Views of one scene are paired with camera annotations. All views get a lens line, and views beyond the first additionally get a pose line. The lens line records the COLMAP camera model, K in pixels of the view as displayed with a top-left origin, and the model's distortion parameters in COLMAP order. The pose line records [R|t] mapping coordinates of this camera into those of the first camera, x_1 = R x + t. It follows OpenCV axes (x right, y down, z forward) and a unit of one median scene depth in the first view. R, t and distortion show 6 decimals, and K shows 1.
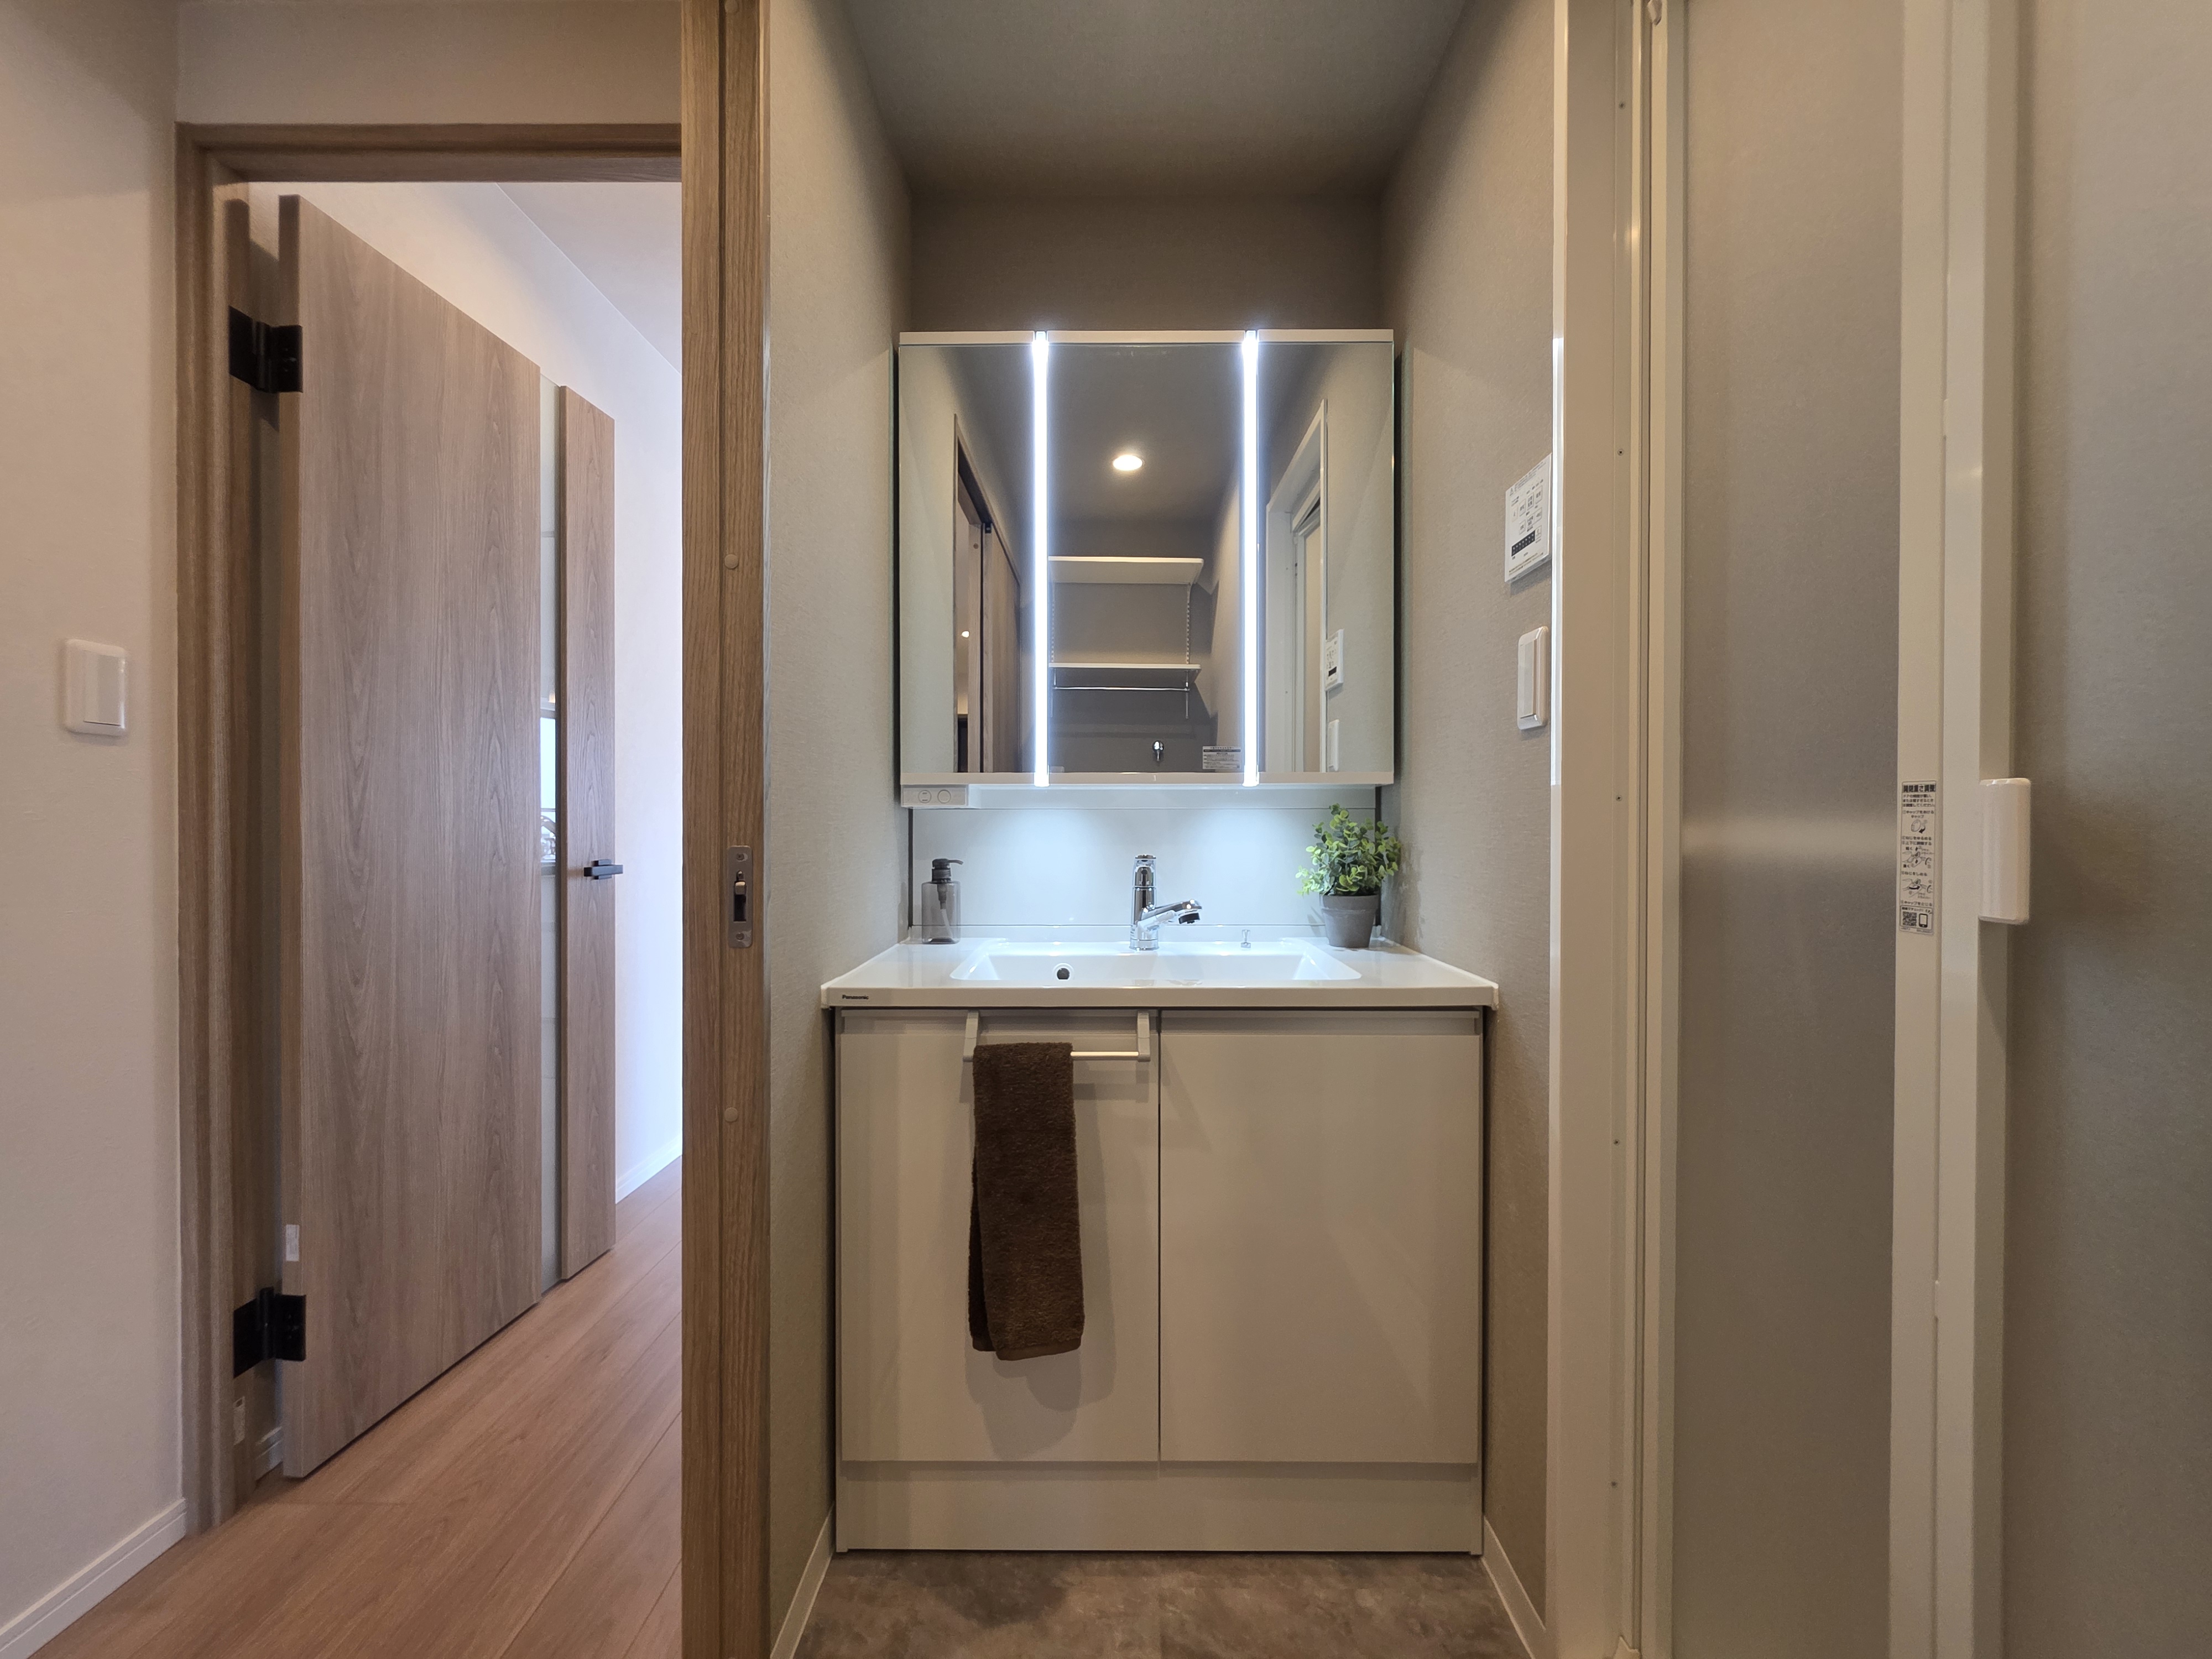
lens RADIAL K [[876.8, 0, 1119.2], [0, 876.8, 829.5], [0, 0, 1]] dist [0.000974, -0.000004]
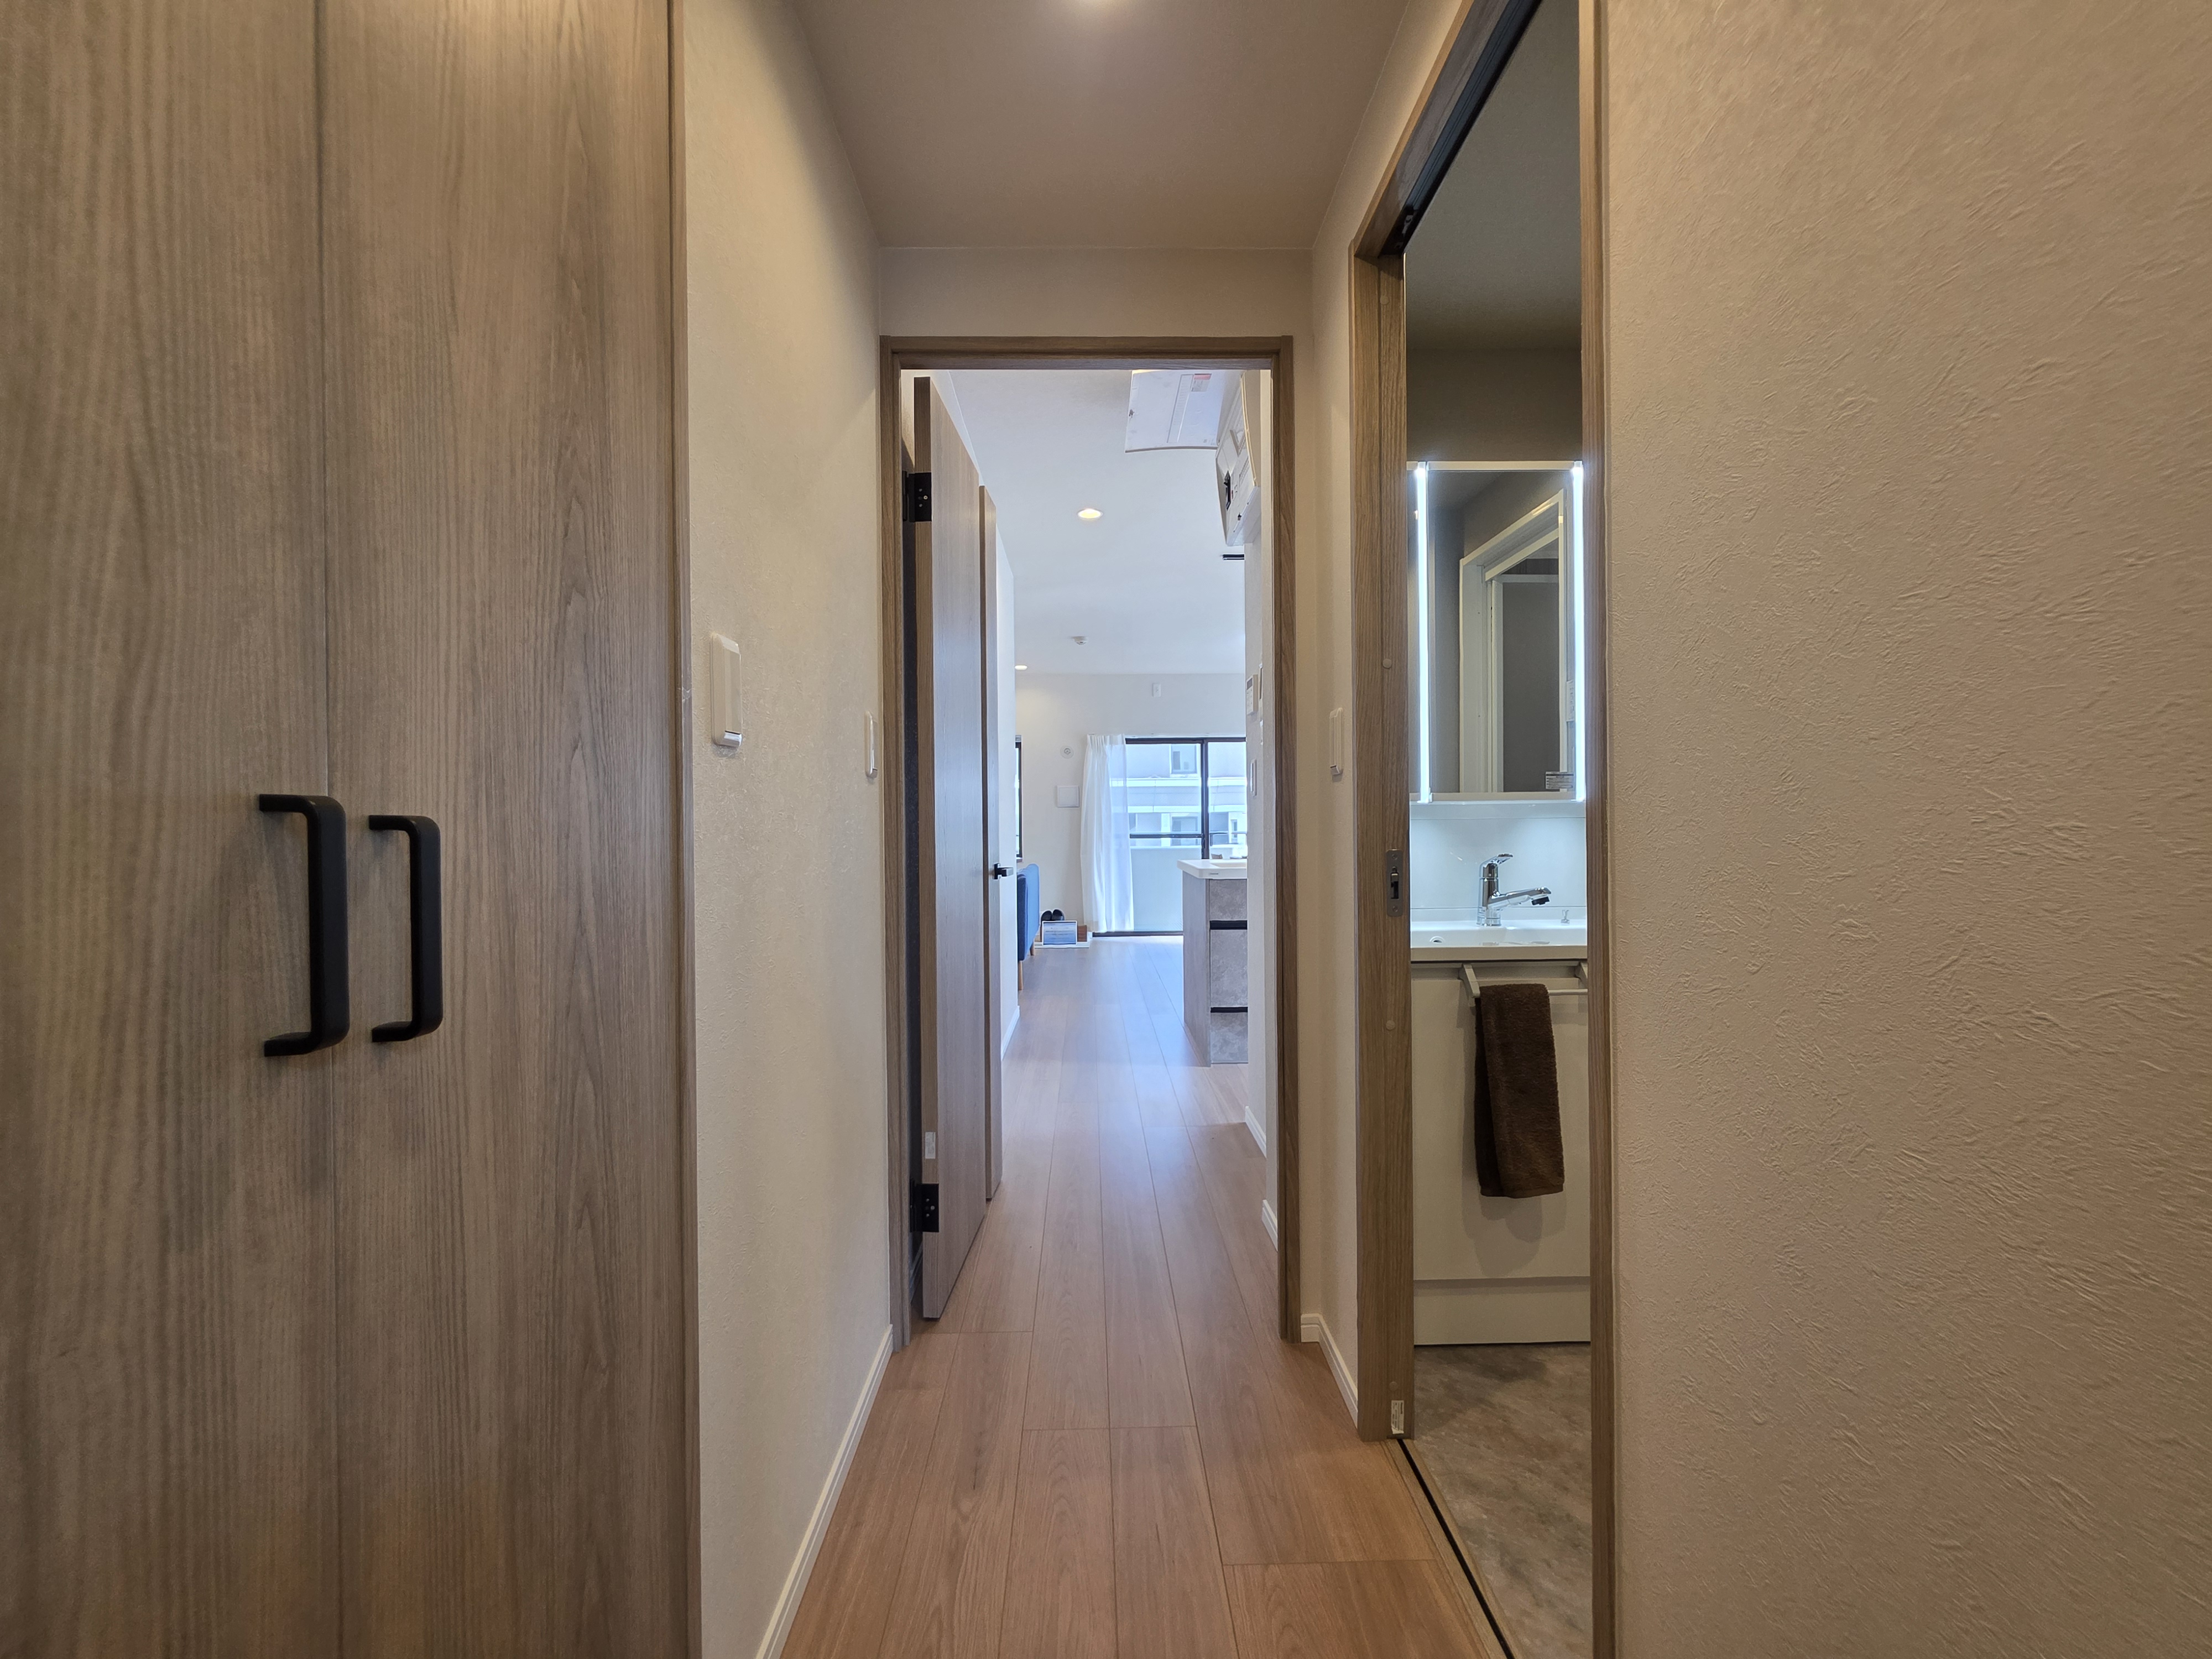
lens RADIAL K [[888.6, 0, 1106.0], [0, 888.6, 829.5], [0, 0, 1]] dist [-0.001688, 0.000142]
pose [[0.999665, -0.010411, 0.023705, -0.721578], [0.010475, 0.999942, -0.002579, -0.013014], [-0.023677, 0.002826, 0.999716, -0.399353]]
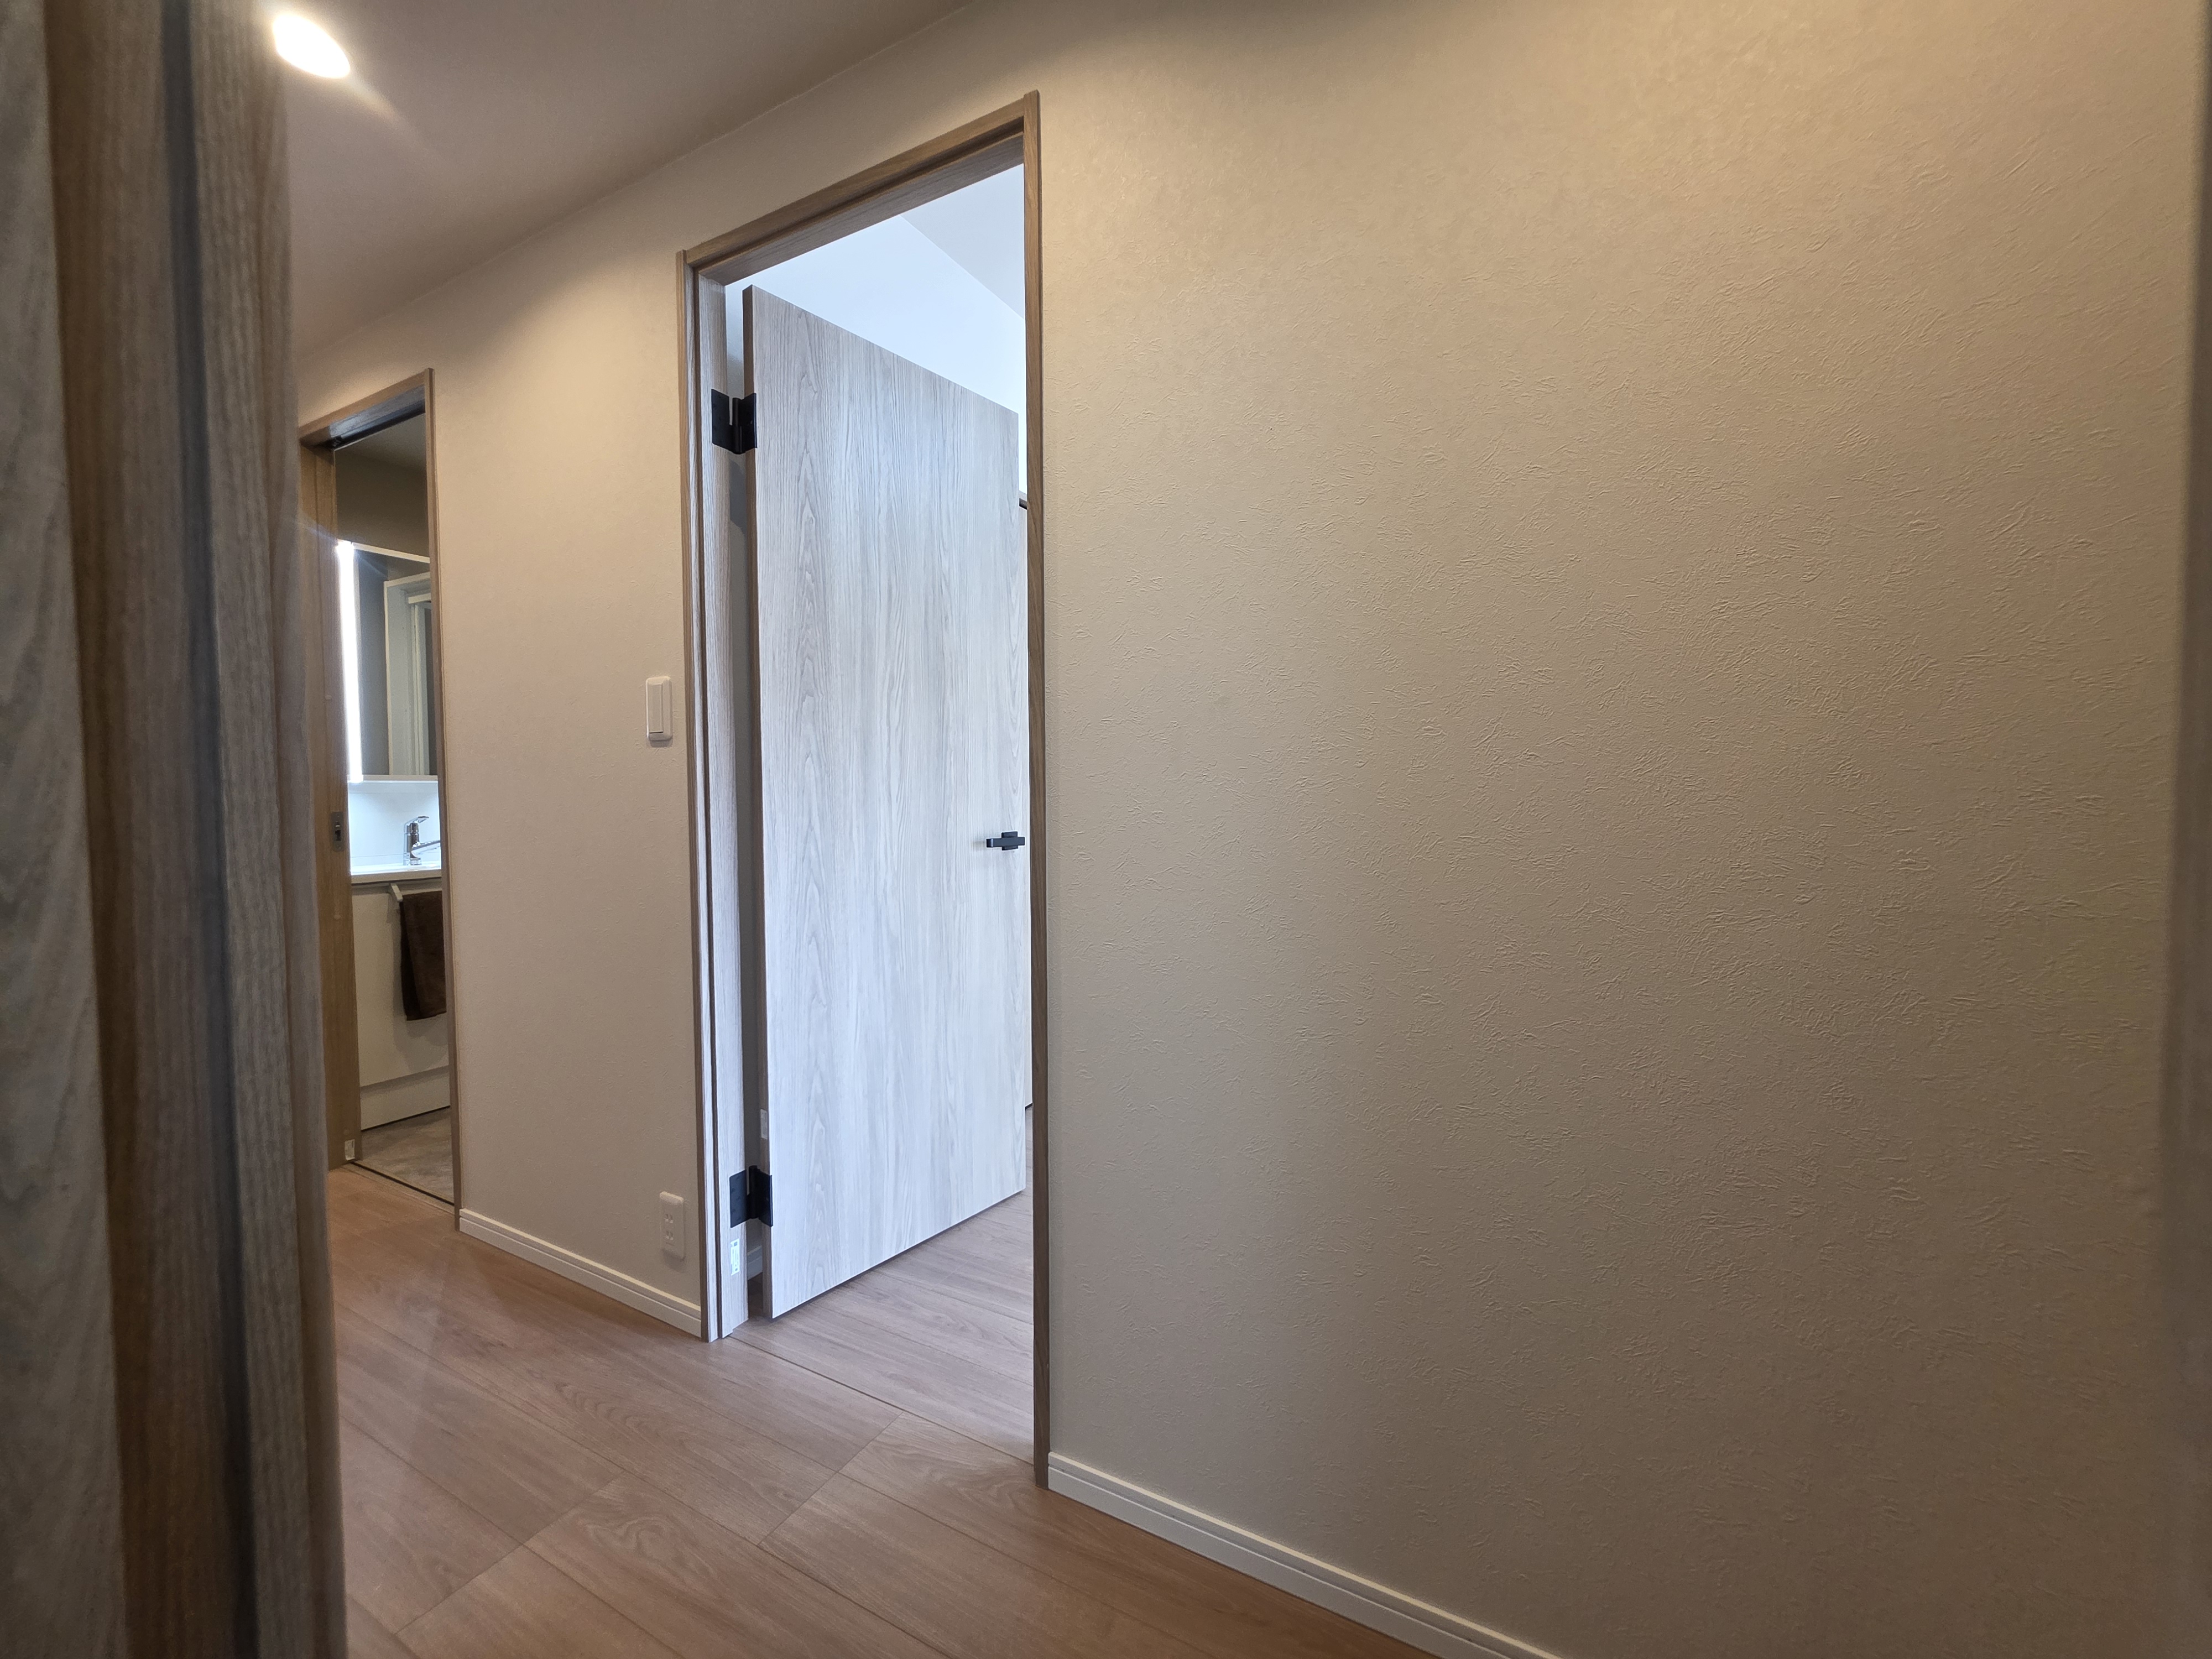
lens RADIAL K [[899.0, 0, 1103.1], [0, 899.0, 830.2], [0, 0, 1]] dist [-0.000347, -0.000076]
pose [[0.484862, -0.040819, 0.873638, -1.209231], [0.014744, 0.999150, 0.038500, 0.005081], [-0.874467, -0.005786, 0.485051, -1.628802]]
